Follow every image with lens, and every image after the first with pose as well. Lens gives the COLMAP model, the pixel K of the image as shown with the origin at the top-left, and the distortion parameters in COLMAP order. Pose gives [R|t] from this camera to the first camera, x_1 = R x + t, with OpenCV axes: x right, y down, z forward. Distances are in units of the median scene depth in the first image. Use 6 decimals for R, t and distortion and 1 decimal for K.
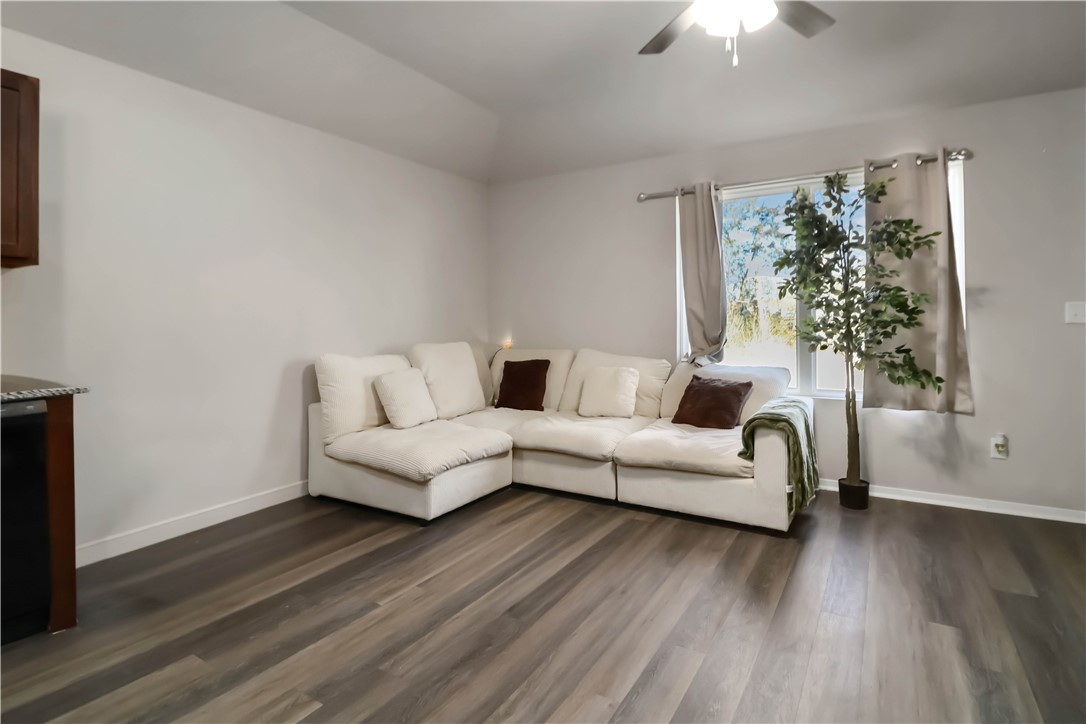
lens RADIAL K [[535.2, 0, 564.8], [0, 535.2, 329.5], [0, 0, 1]] dist [-0.003665, -0.012427]
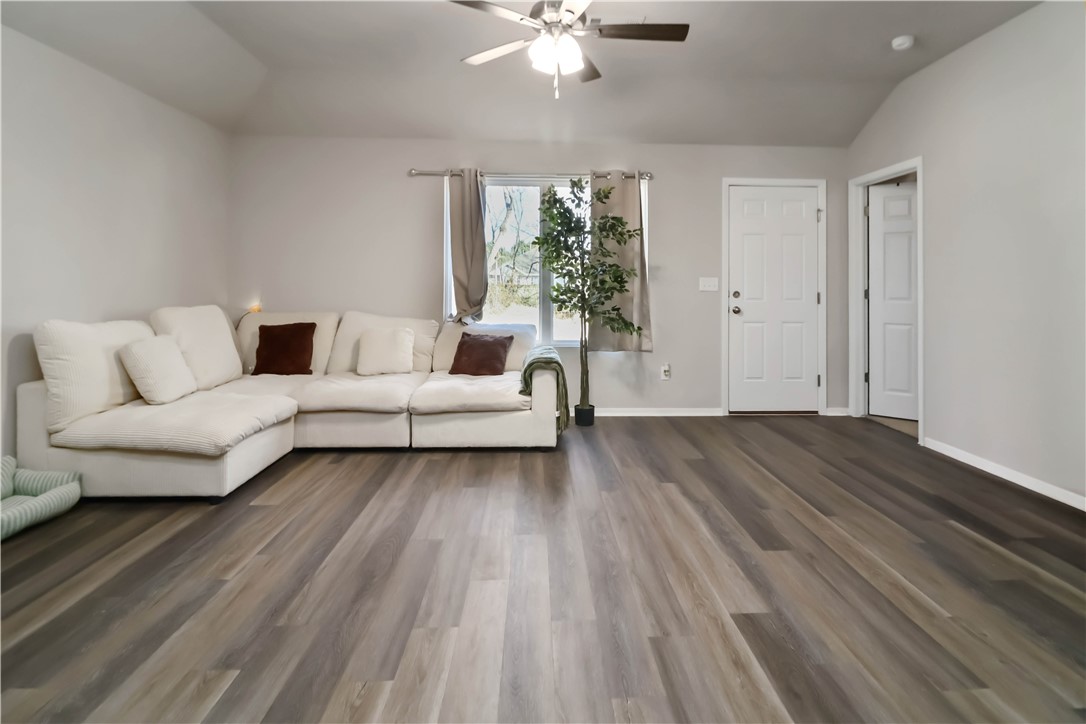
lens RADIAL K [[513.7, 0, 555.9], [0, 513.7, 289.8], [0, 0, 1]] dist [0.000170, -0.009868]
pose [[0.837944, 0.011636, 0.545632, -0.241947], [-0.006564, 0.999915, -0.011243, 0.004704], [-0.545717, 0.005840, 0.837949, -0.056449]]
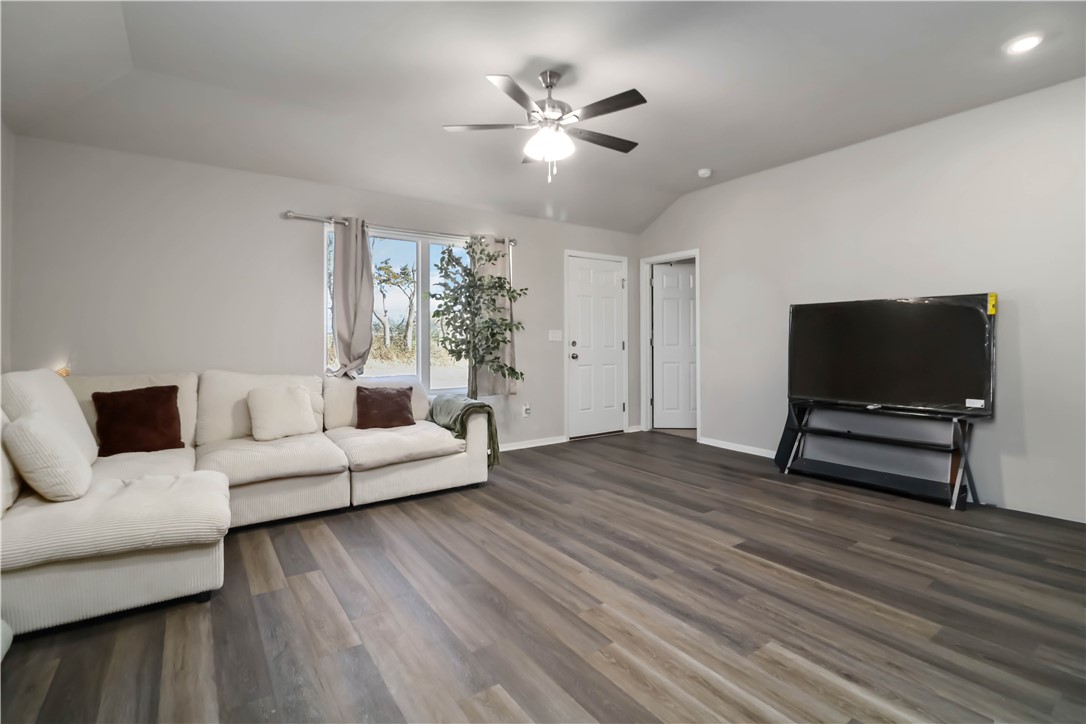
lens RADIAL K [[499.3, 0, 548.4], [0, 499.3, 343.7], [0, 0, 1]] dist [-0.002822, -0.009830]
pose [[0.414971, -0.001631, 0.909833, -0.666627], [0.012204, 0.999918, -0.003774, 0.004141], [-0.909753, 0.012670, 0.414957, 0.231605]]
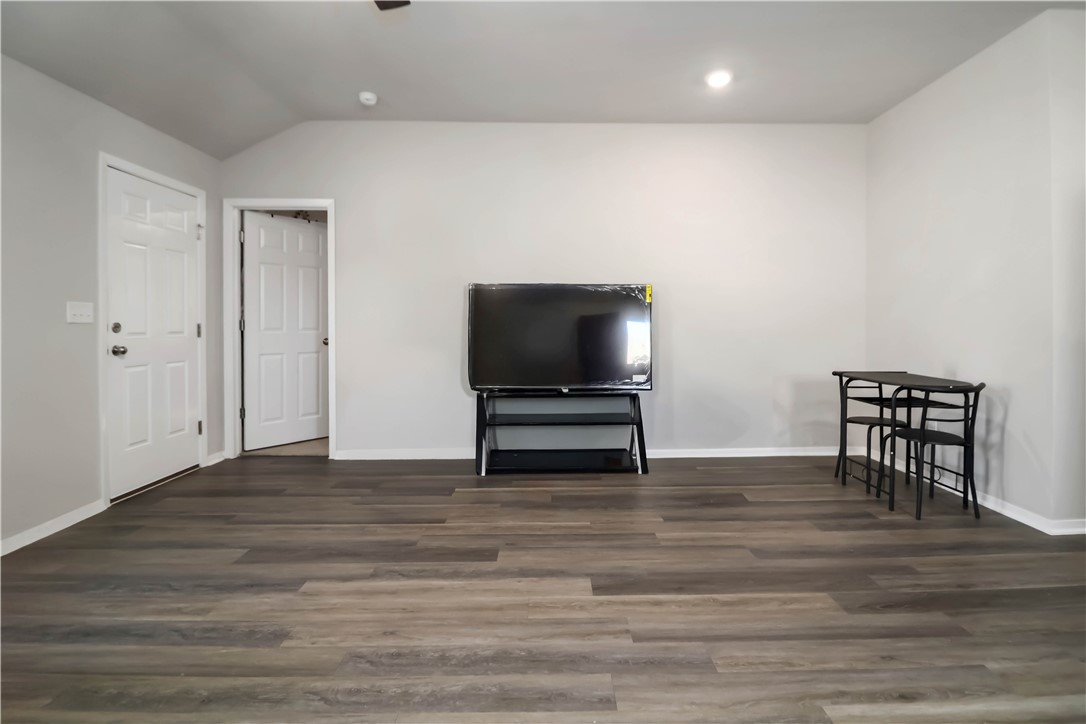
lens RADIAL K [[510.6, 0, 551.0], [0, 510.6, 333.9], [0, 0, 1]] dist [-0.000804, -0.011608]
pose [[-0.522471, -0.012690, 0.852563, -0.300785], [0.010886, 0.999708, 0.021552, -0.001625], [-0.852588, 0.020542, -0.522180, 0.679423]]
